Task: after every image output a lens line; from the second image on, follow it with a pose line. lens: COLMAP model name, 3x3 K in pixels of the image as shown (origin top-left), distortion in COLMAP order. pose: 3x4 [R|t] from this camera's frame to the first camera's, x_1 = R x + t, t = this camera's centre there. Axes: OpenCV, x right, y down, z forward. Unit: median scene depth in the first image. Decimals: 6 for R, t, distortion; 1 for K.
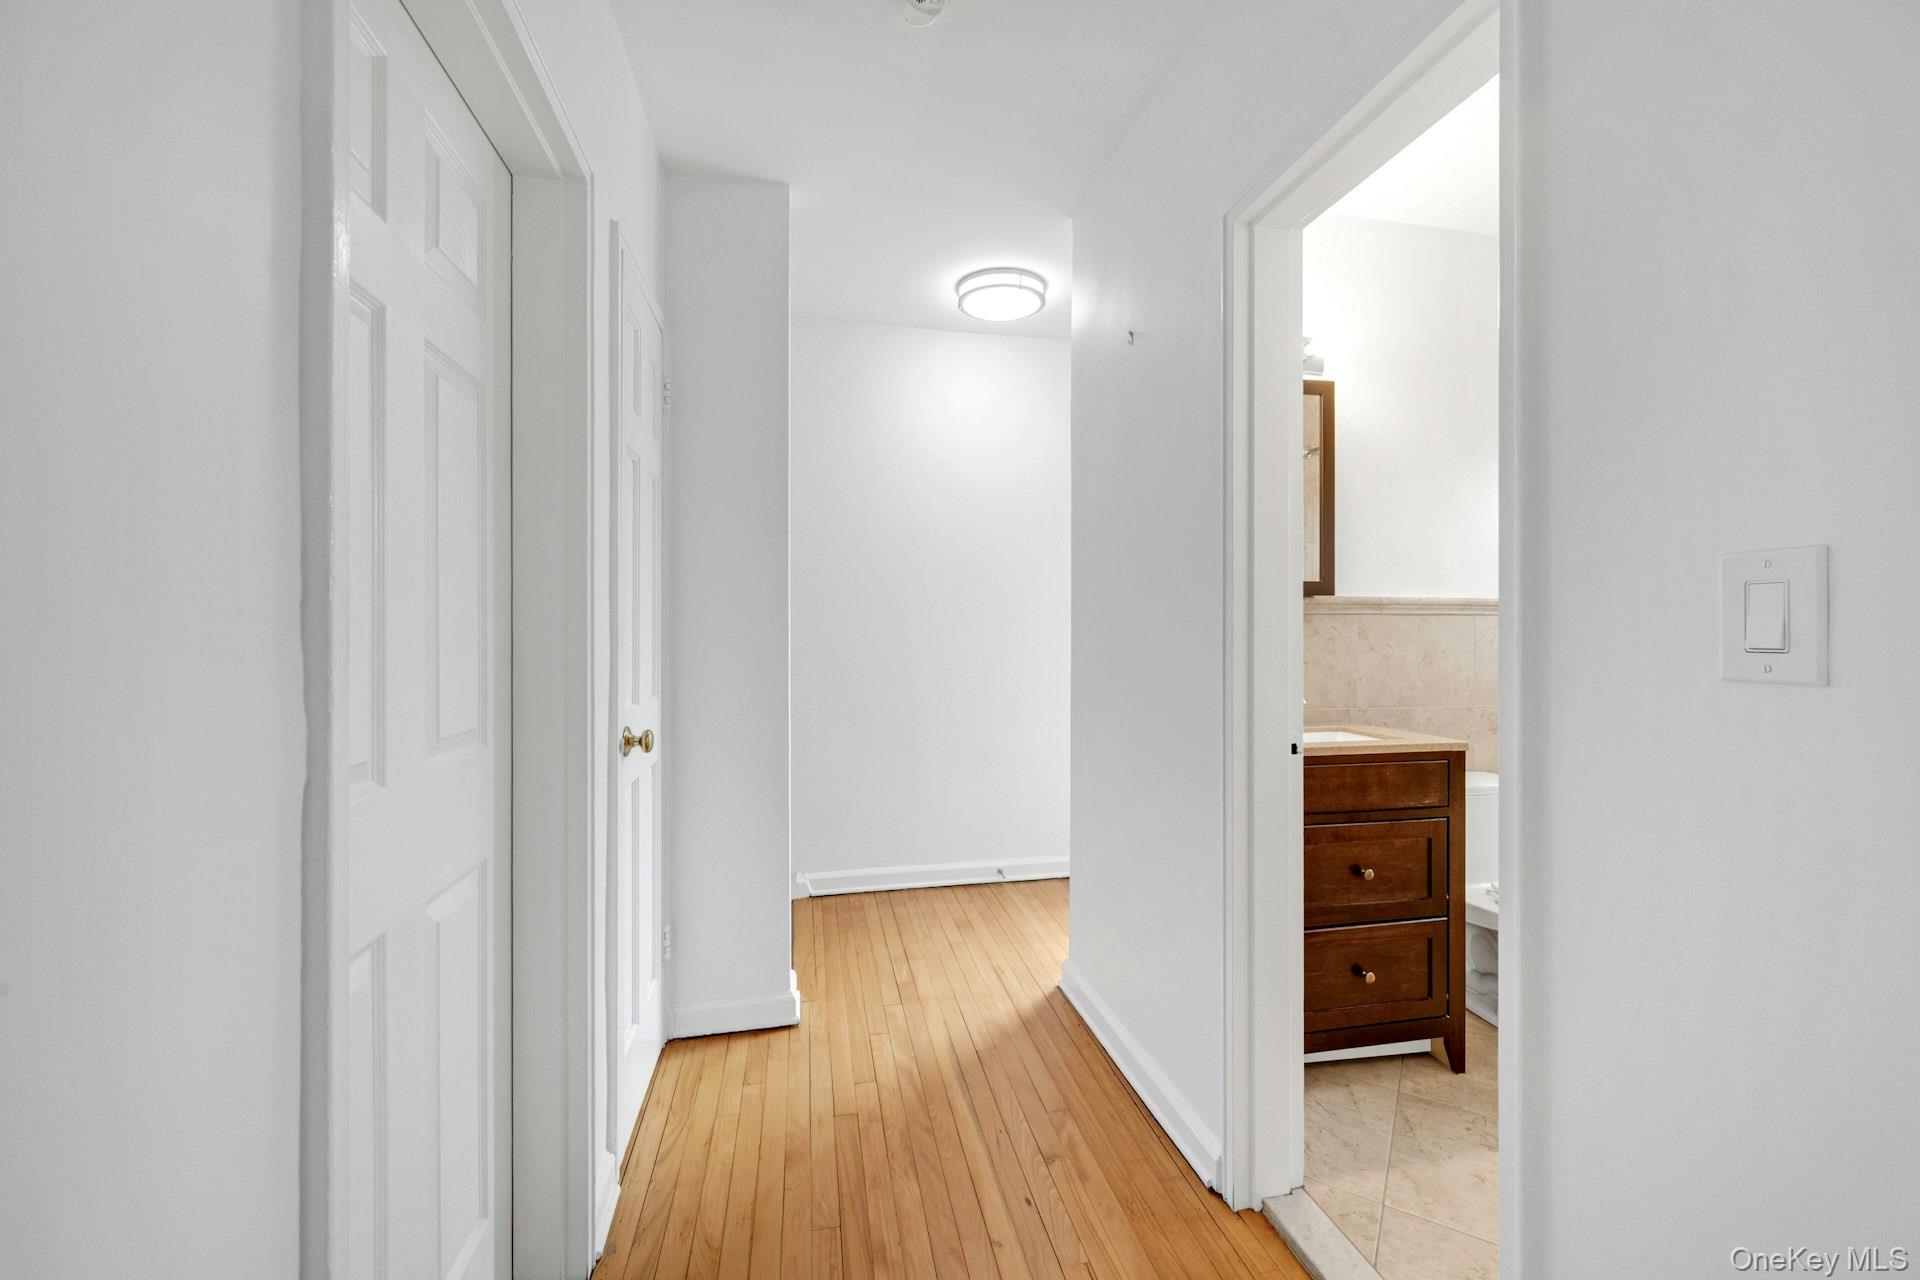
lens RADIAL K [[767.3, 0, 972.2], [0, 767.3, 640.1], [0, 0, 1]] dist [-0.000006, 0.000234]
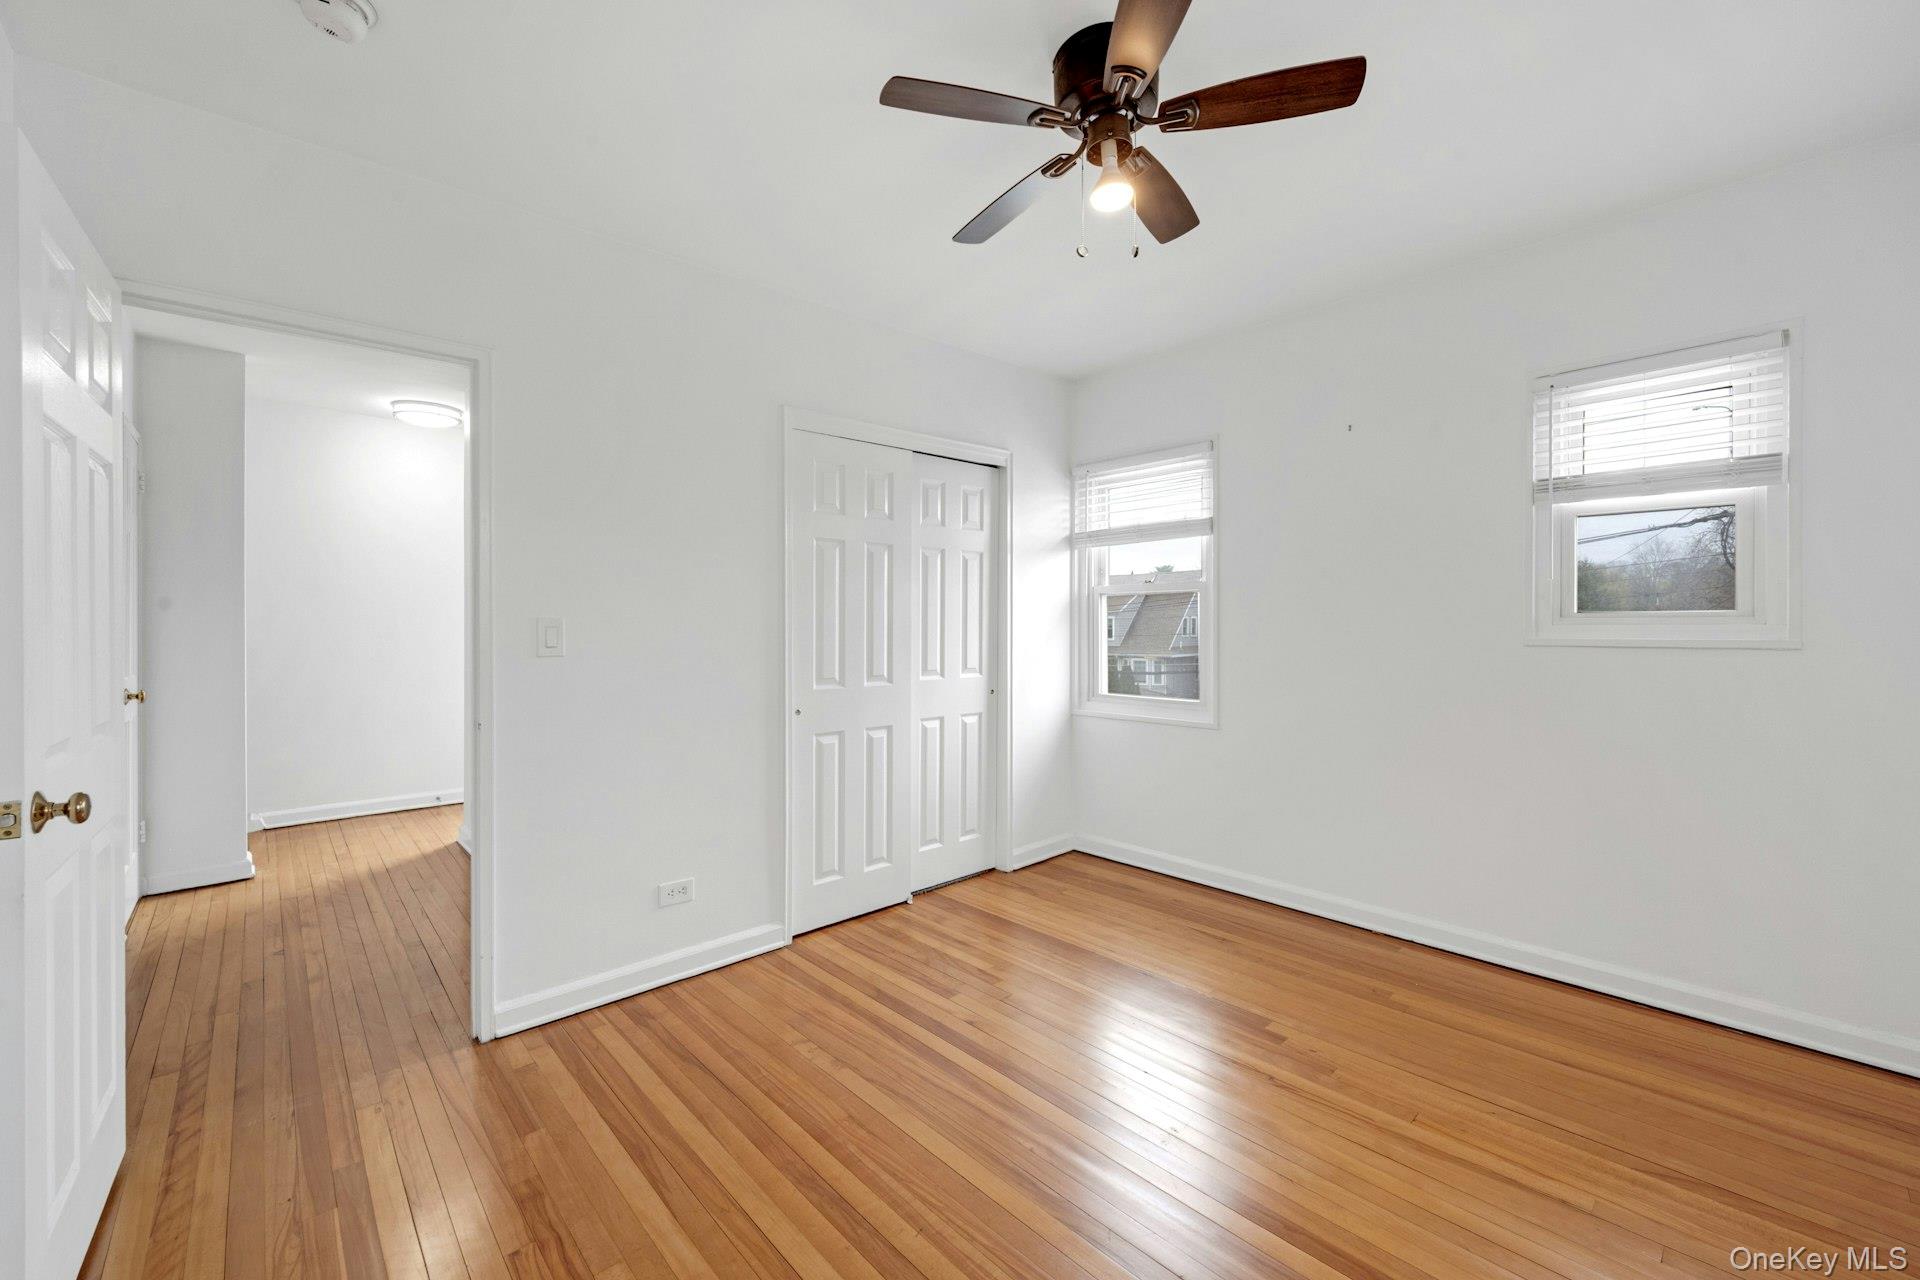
lens RADIAL K [[767.3, 0, 964.1], [0, 767.3, 635.5], [0, 0, 1]] dist [-0.000006, 0.000234]
pose [[0.862990, -0.001869, 0.505218, 0.257044], [0.002493, 0.999997, -0.000561, -0.003408], [-0.505215, 0.001744, 0.862992, -1.187387]]
